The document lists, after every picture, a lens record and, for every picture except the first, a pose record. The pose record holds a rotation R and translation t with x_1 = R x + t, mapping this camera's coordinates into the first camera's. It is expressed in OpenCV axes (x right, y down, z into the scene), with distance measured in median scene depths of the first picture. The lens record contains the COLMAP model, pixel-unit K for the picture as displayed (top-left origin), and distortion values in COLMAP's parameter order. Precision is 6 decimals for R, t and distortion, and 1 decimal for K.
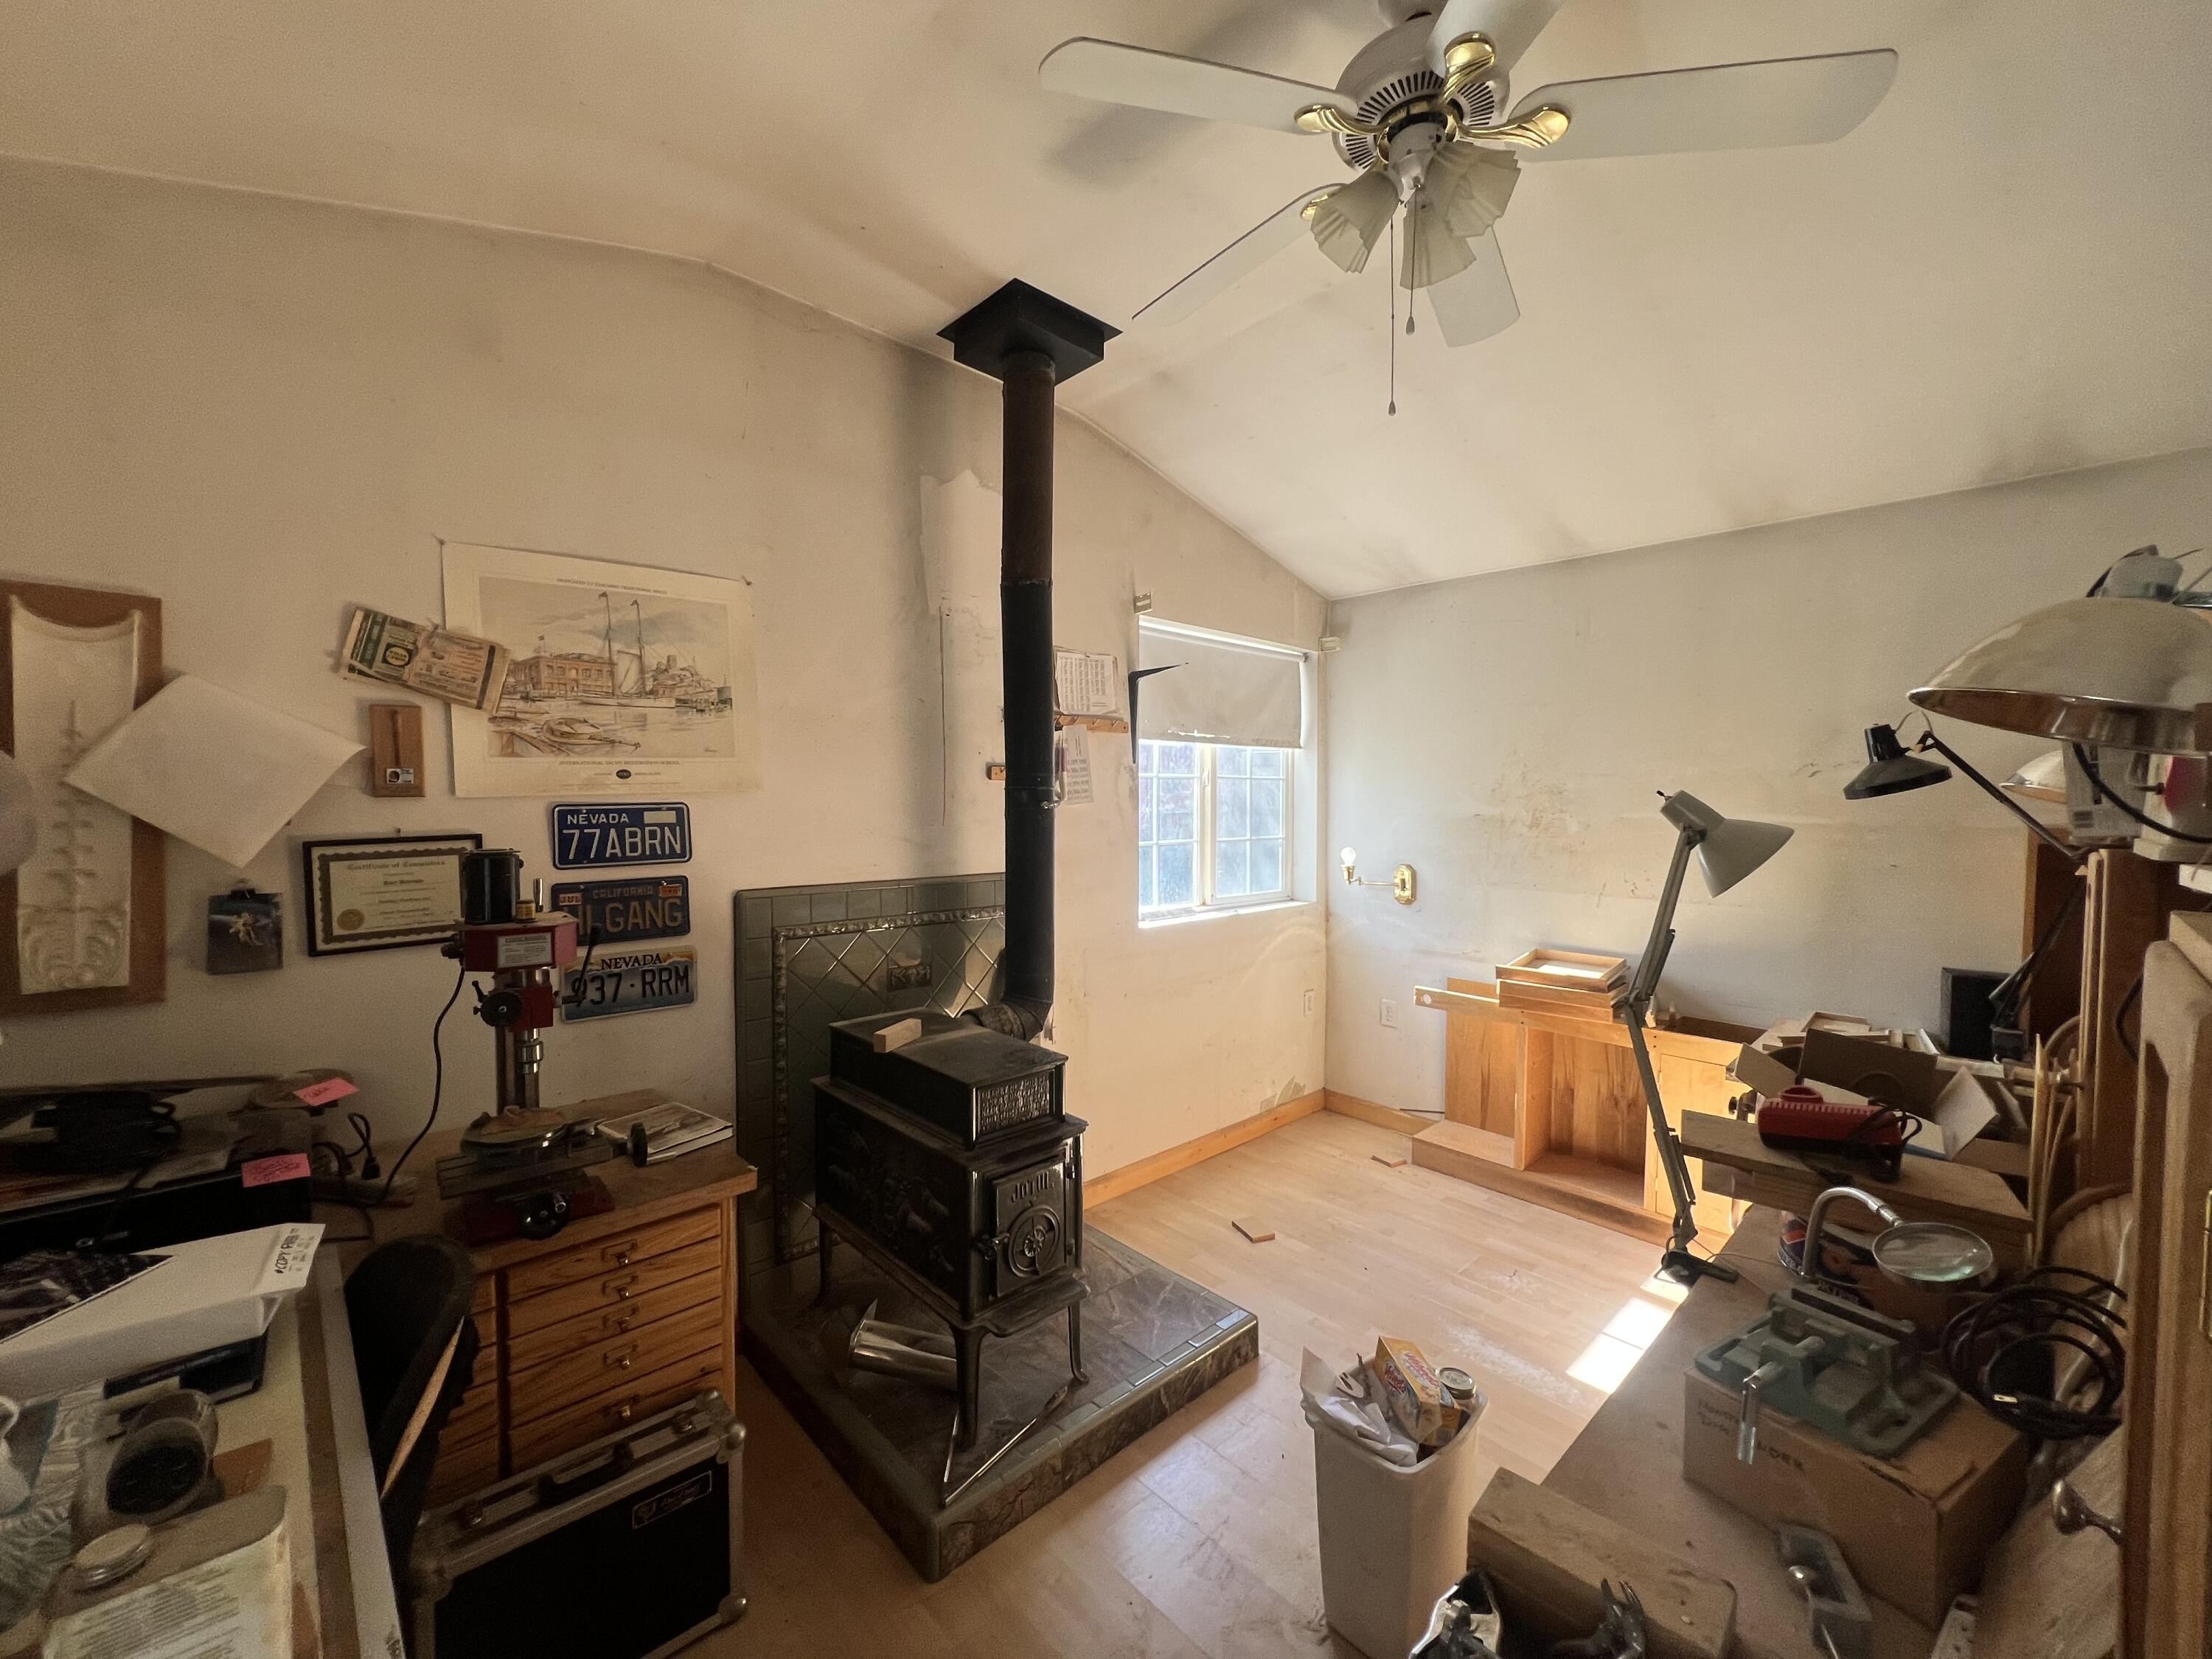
lens RADIAL K [[882.4, 0, 1097.4], [0, 882.4, 825.4], [0, 0, 1]] dist [-0.000085, -0.000466]
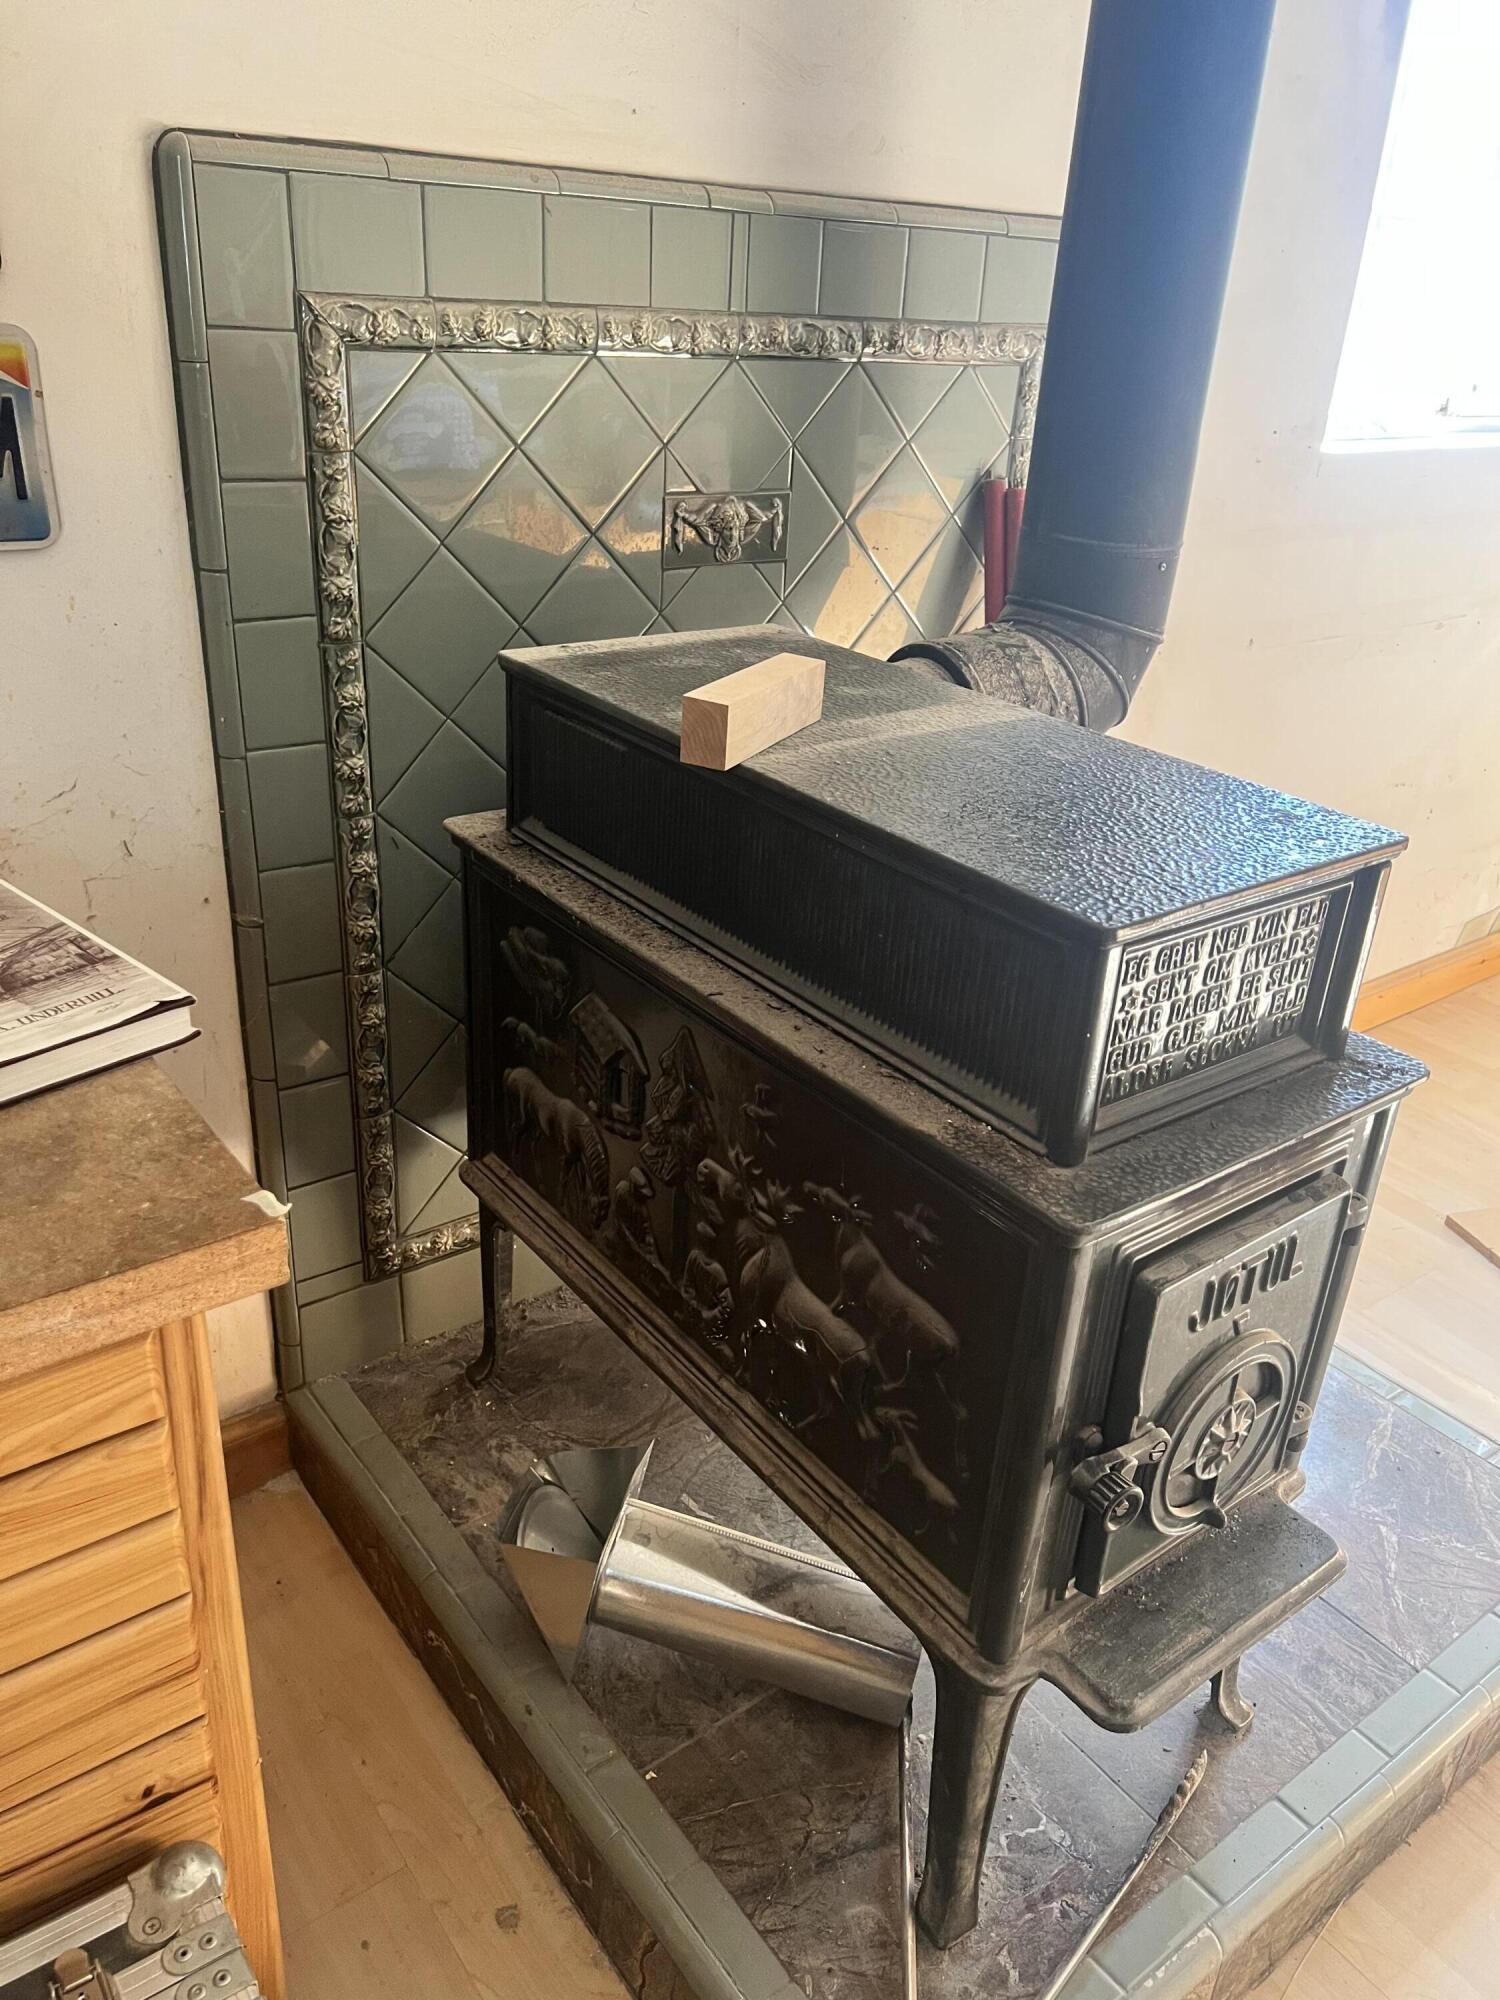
lens RADIAL K [[1516.2, 0, 757.7], [0, 1516.2, 997.5], [0, 0, 1]] dist [0.033830, -0.005774]
pose [[0.994272, 0.089380, -0.058598, -0.176755], [-0.057984, 0.911692, 0.406763, 0.116755], [0.089780, -0.401035, 0.911653, 0.487117]]
